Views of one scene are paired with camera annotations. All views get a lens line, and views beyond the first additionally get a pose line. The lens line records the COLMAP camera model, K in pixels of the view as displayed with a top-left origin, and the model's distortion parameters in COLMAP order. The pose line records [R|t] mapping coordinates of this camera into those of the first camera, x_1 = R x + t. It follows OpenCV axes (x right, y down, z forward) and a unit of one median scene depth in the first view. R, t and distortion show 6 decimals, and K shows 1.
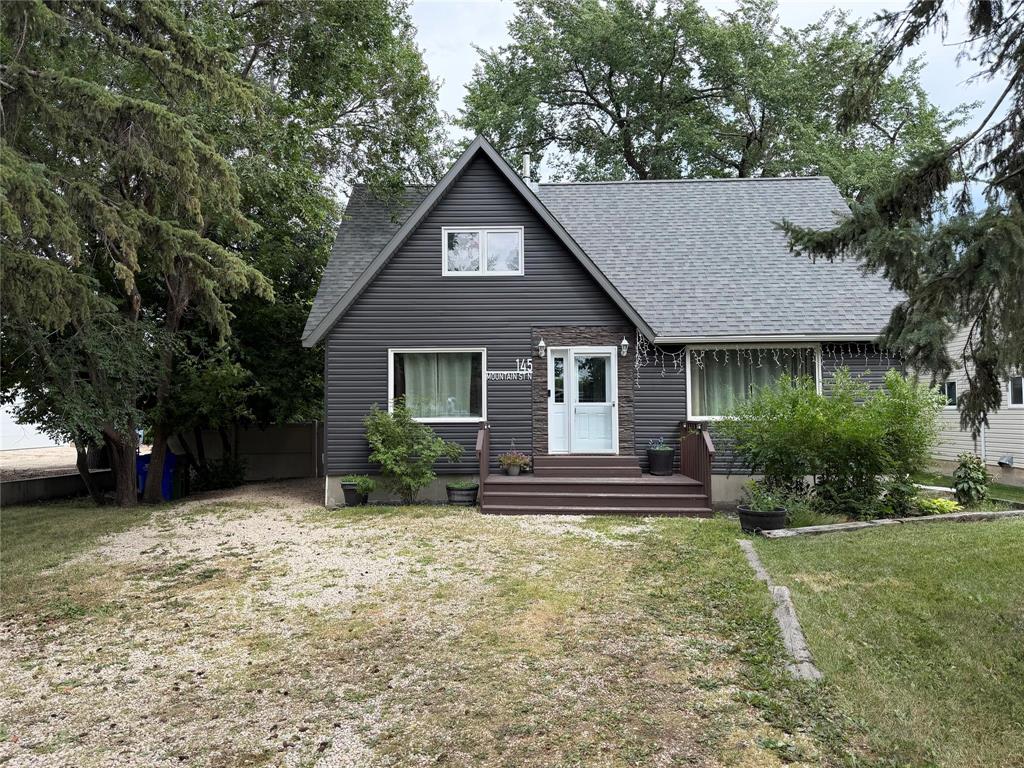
lens RADIAL K [[720.5, 0, 511.2], [0, 720.5, 389.2], [0, 0, 1]] dist [0.011013, -0.005164]
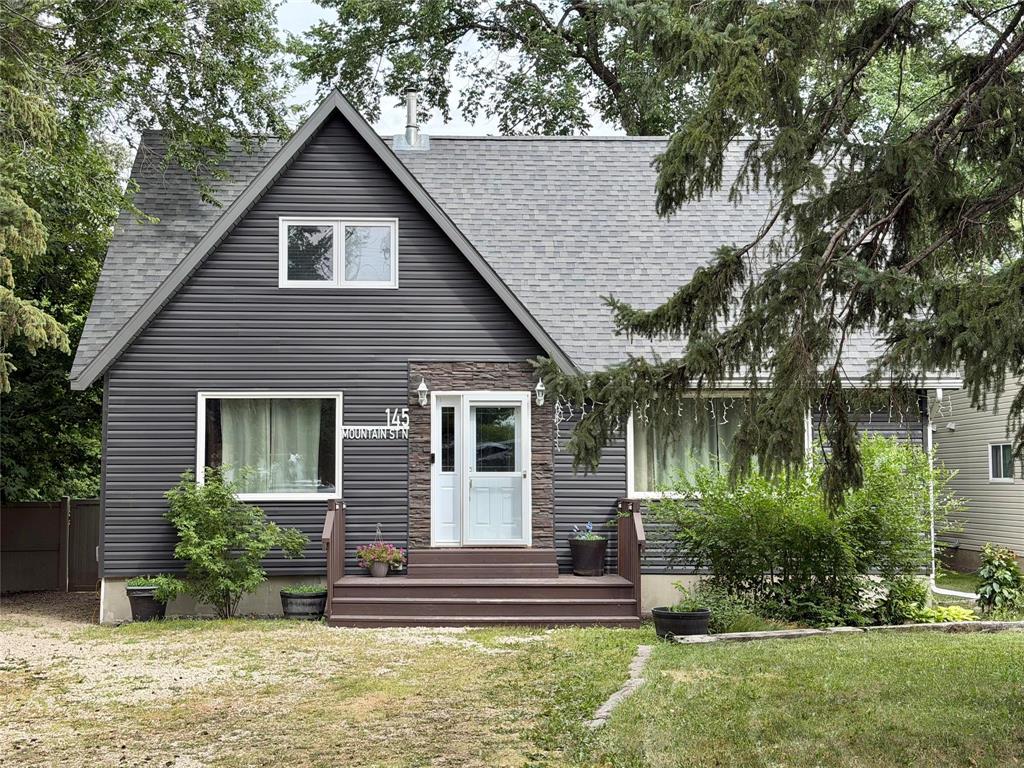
lens RADIAL K [[1415.3, 0, 513.3], [0, 1415.3, 378.3], [0, 0, 1]] dist [0.065678, 0.000000]
pose [[0.997771, 0.008433, 0.066197, 0.039399], [-0.005753, 0.999160, -0.040570, -0.016518], [-0.066484, 0.040099, 0.996981, -0.370156]]
